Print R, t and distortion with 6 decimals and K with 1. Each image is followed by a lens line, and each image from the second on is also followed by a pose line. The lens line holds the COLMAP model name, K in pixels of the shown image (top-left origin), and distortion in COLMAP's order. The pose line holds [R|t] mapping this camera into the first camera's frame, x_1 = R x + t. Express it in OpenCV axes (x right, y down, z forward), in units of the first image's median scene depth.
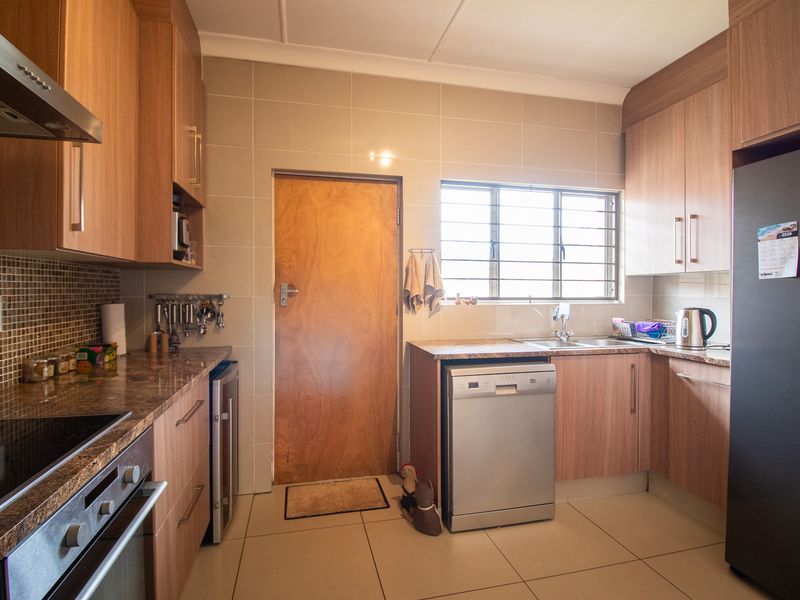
lens RADIAL K [[413.8, 0, 397.2], [0, 413.8, 294.6], [0, 0, 1]] dist [0.001825, -0.016337]
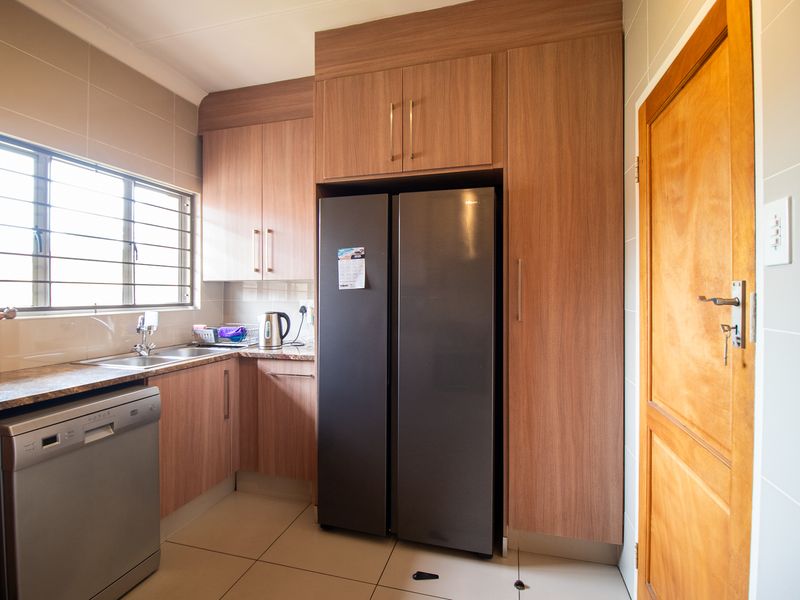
lens RADIAL K [[413.8, 0, 397.2], [0, 413.8, 294.6], [0, 0, 1]] dist [0.001825, -0.016337]
pose [[0.478652, -0.004633, 0.877992, -0.102351], [0.006452, 0.999978, 0.001760, -0.013636], [-0.877981, 0.004823, 0.478671, 0.137156]]
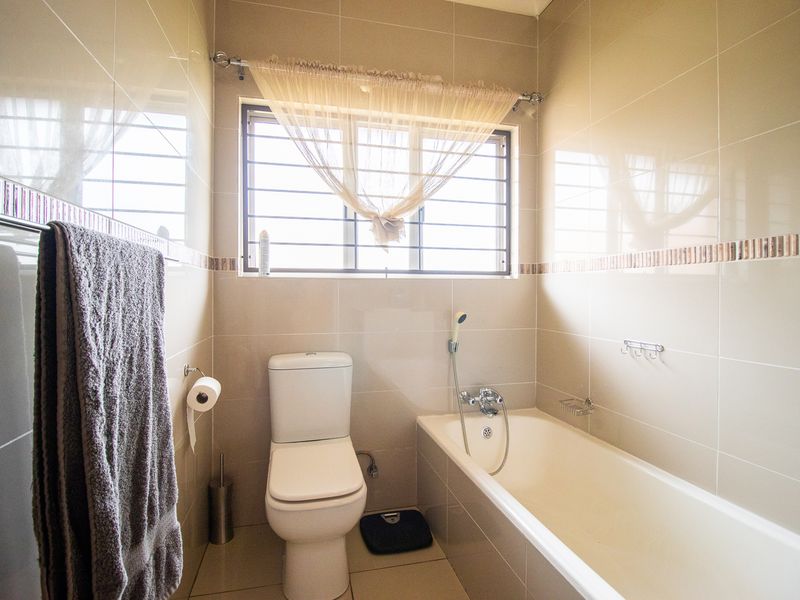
lens RADIAL K [[413.8, 0, 397.2], [0, 413.8, 294.6], [0, 0, 1]] dist [0.001825, -0.016337]
pose [[0.999841, 0.017539, 0.003159, 0.378292], [-0.017738, 0.996561, 0.080941, -0.010905], [-0.001728, -0.080985, 0.996714, 0.268759]]
